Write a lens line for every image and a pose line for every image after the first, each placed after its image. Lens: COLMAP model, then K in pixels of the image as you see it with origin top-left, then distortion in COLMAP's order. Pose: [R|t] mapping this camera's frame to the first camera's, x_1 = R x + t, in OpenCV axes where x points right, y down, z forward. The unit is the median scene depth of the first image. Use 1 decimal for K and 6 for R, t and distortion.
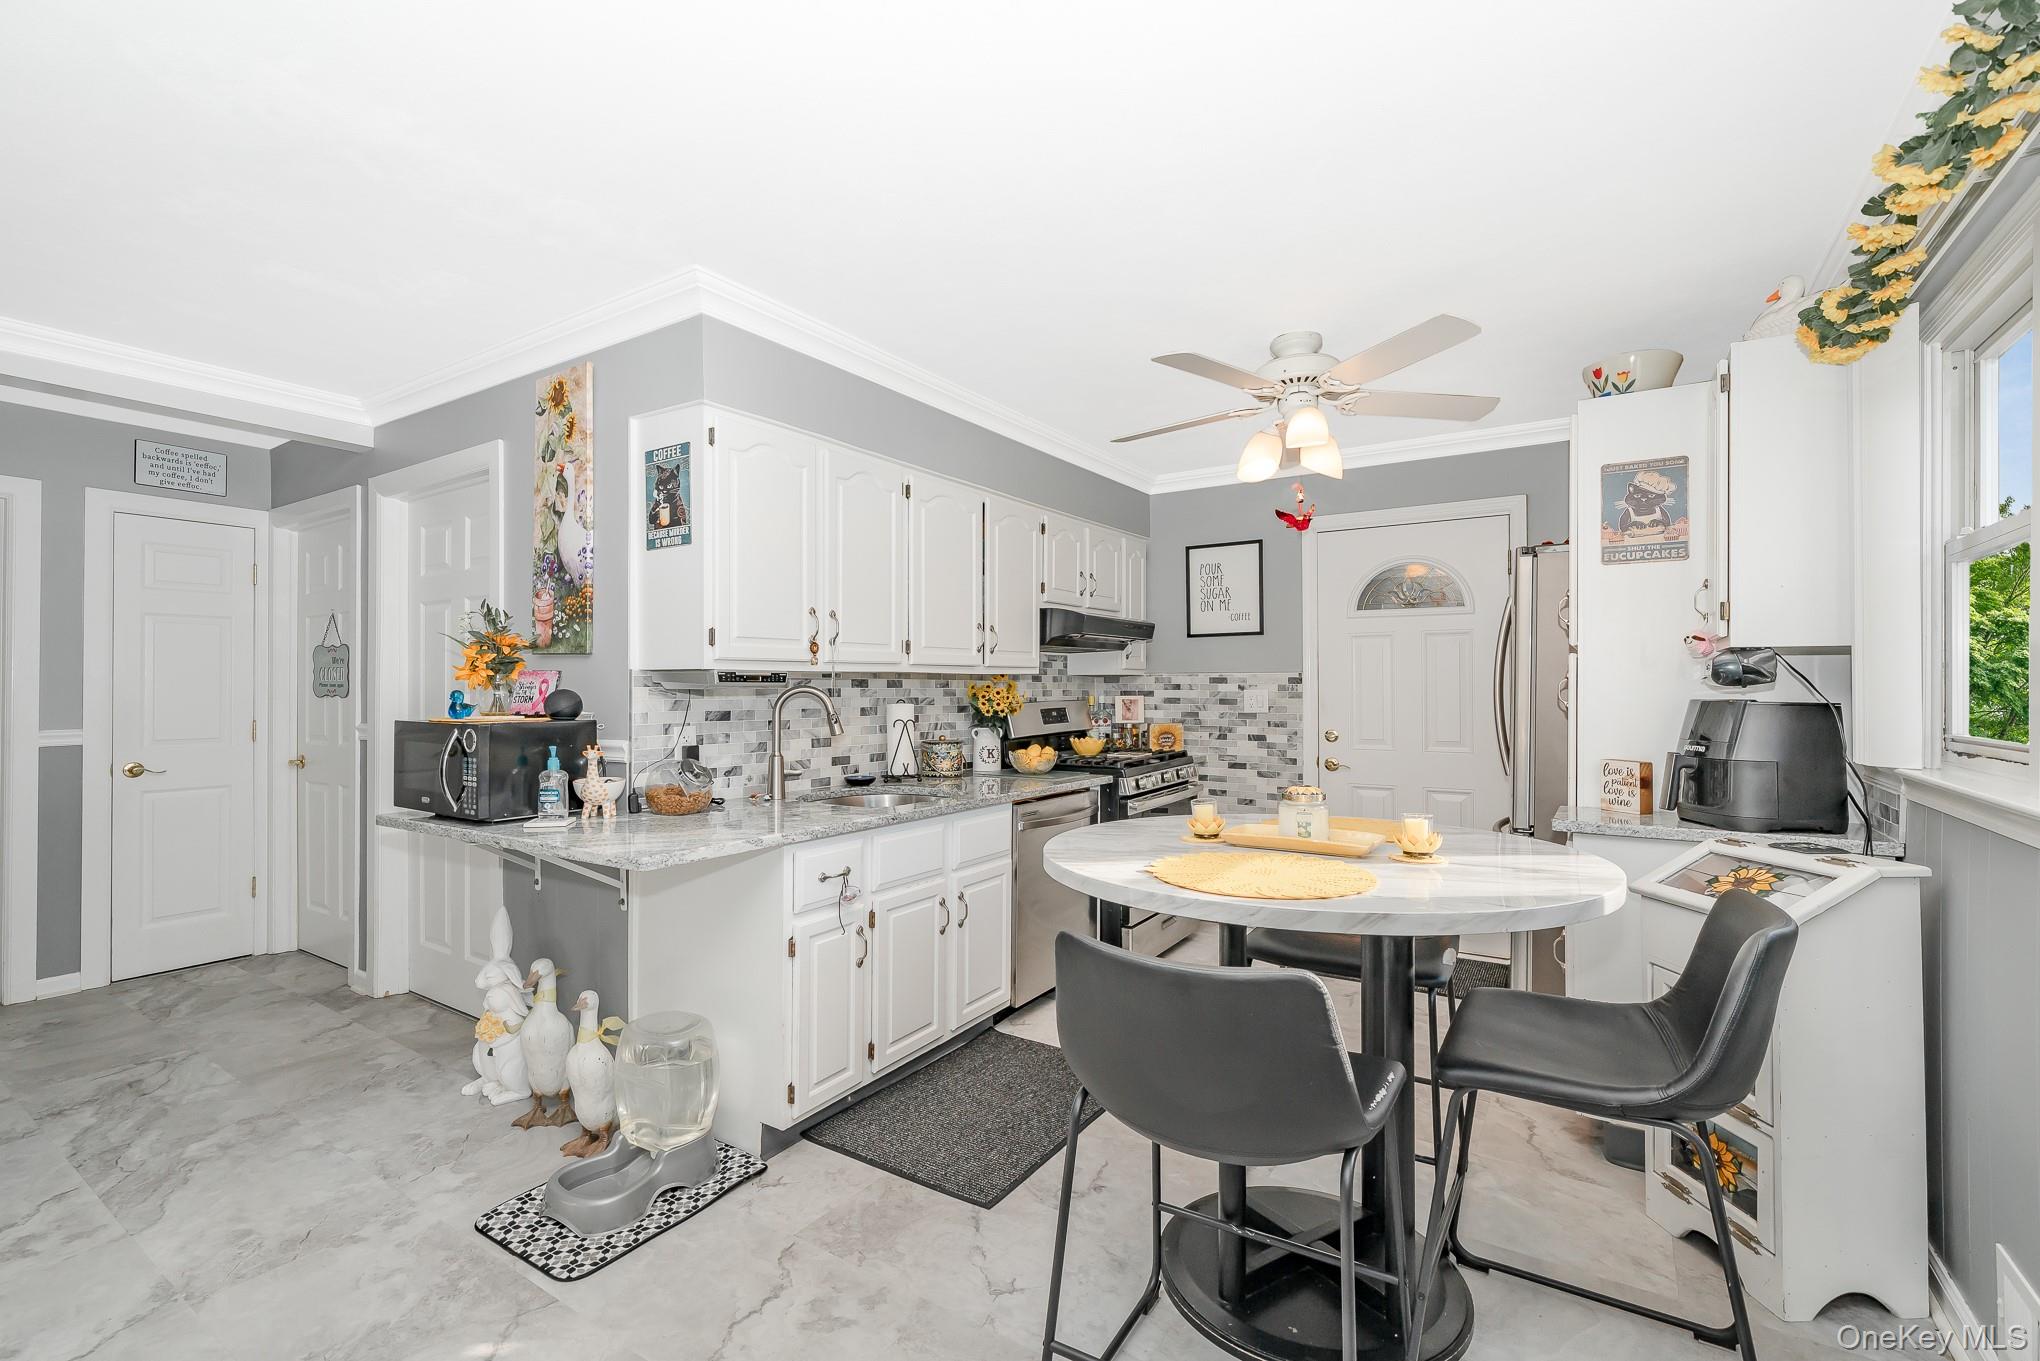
lens RADIAL K [[904.8, 0, 1020.1], [0, 904.8, 686.6], [0, 0, 1]] dist [-0.000228, -0.000193]
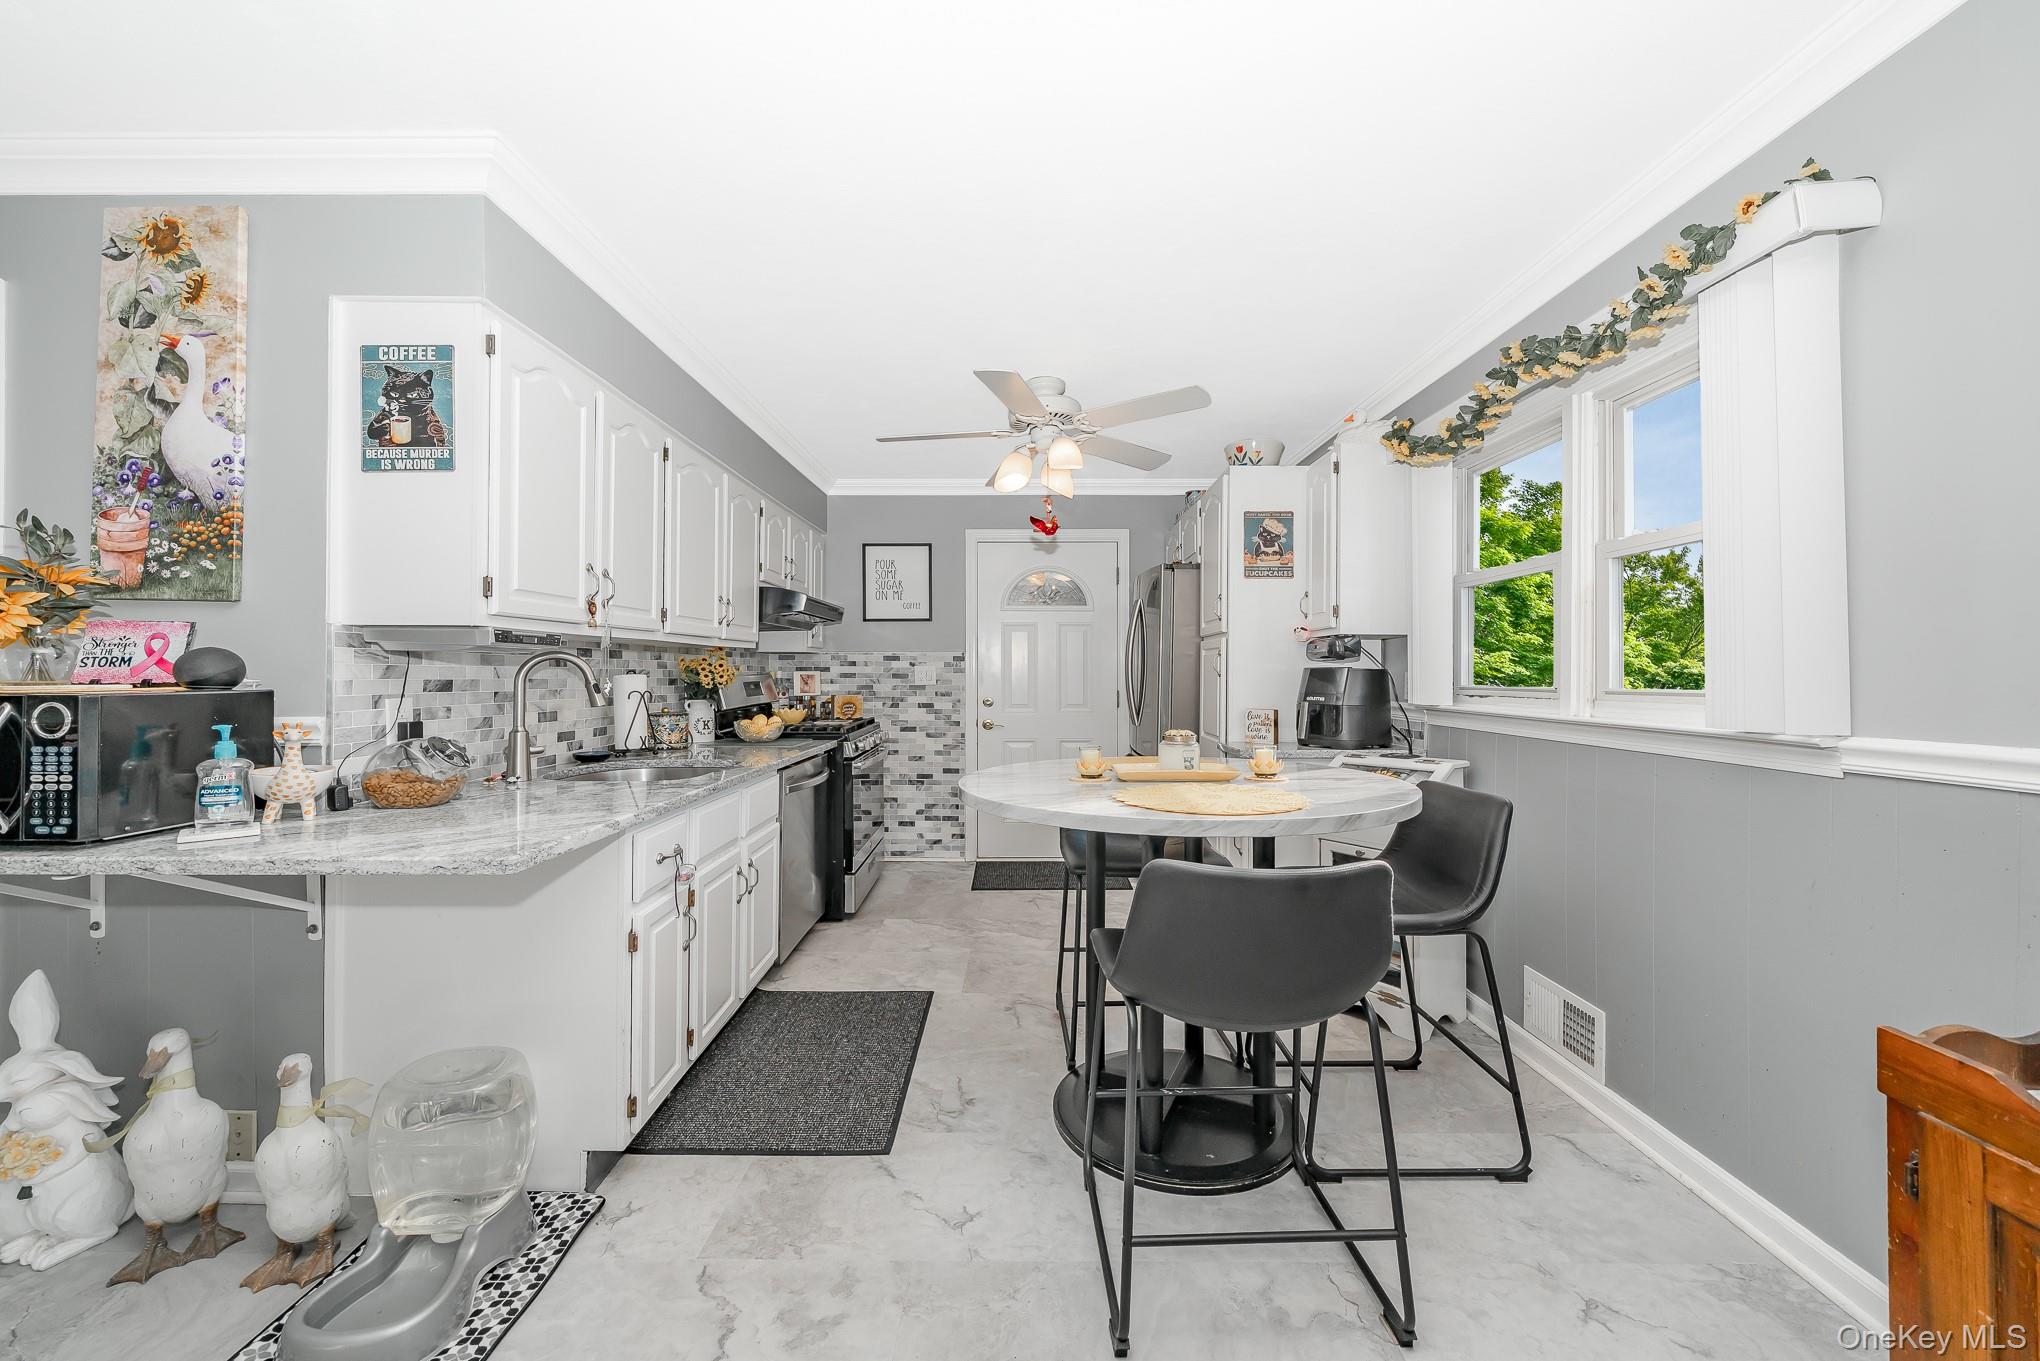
lens RADIAL K [[734.9, 0, 1025.1], [0, 734.9, 670.5], [0, 0, 1]] dist [-0.005975, 0.000695]
pose [[0.839010, 0.005877, 0.544084, -0.275764], [-0.004950, 0.999983, -0.003168, 0.019955], [-0.544093, -0.000035, 0.839025, 0.160349]]
